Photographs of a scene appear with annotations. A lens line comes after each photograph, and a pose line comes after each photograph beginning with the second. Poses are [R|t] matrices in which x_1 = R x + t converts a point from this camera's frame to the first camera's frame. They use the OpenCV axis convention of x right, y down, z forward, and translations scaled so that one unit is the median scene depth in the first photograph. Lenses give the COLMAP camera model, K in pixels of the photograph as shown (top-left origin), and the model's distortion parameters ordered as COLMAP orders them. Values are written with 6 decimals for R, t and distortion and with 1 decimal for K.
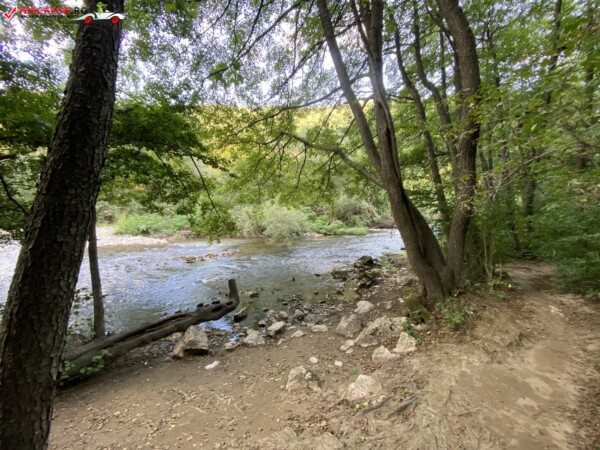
lens RADIAL K [[242.7, 0, 300.0], [0, 242.7, 225.0], [0, 0, 1]] dist [0.018678, -0.021367]
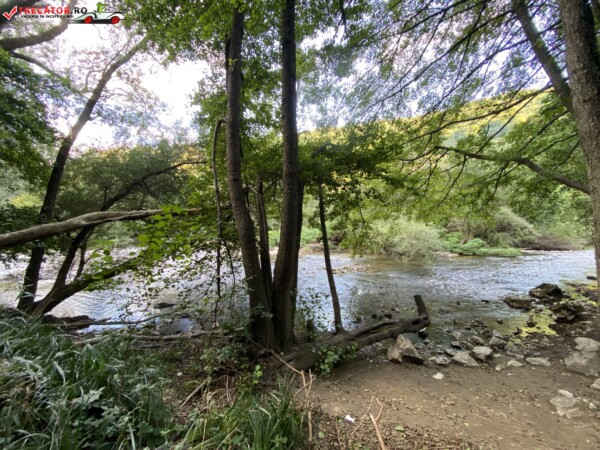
lens RADIAL K [[242.7, 0, 300.0], [0, 242.7, 225.0], [0, 0, 1]] dist [0.018678, -0.021367]
pose [[0.917340, 0.003737, -0.398088, -0.162149], [-0.029036, 0.997921, -0.057540, 0.001788], [0.397045, 0.064342, 0.915541, -0.076542]]
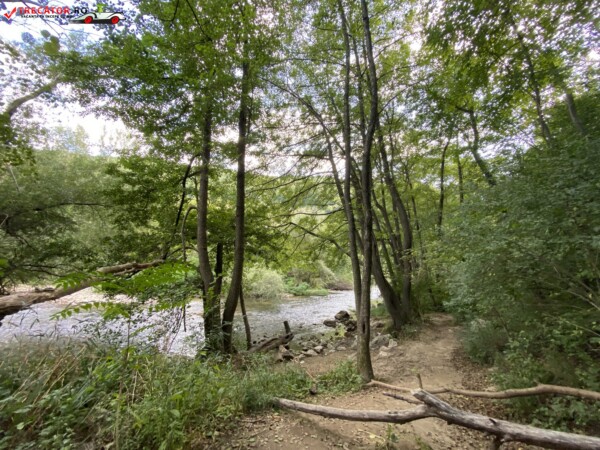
lens RADIAL K [[236.7, 0, 300.0], [0, 236.7, 225.0], [0, 0, 1]] dist [0.050867, -0.000011]
pose [[0.975148, 0.076277, 0.208008, -0.284984], [-0.022646, 0.968265, -0.248896, -0.003012], [-0.220392, 0.238000, 0.945930, -0.357160]]
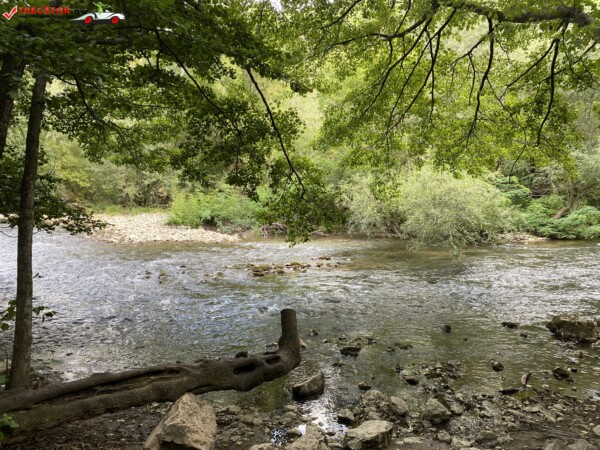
lens RADIAL K [[460.5, 0, 300.0], [0, 460.5, 225.0], [0, 0, 1]] dist [0.032977, -0.006367]
pose [[0.915552, 0.026016, -0.401358, 0.047353], [-0.021011, 0.999637, 0.016869, 0.022445], [0.401651, -0.007011, 0.915766, 0.096995]]
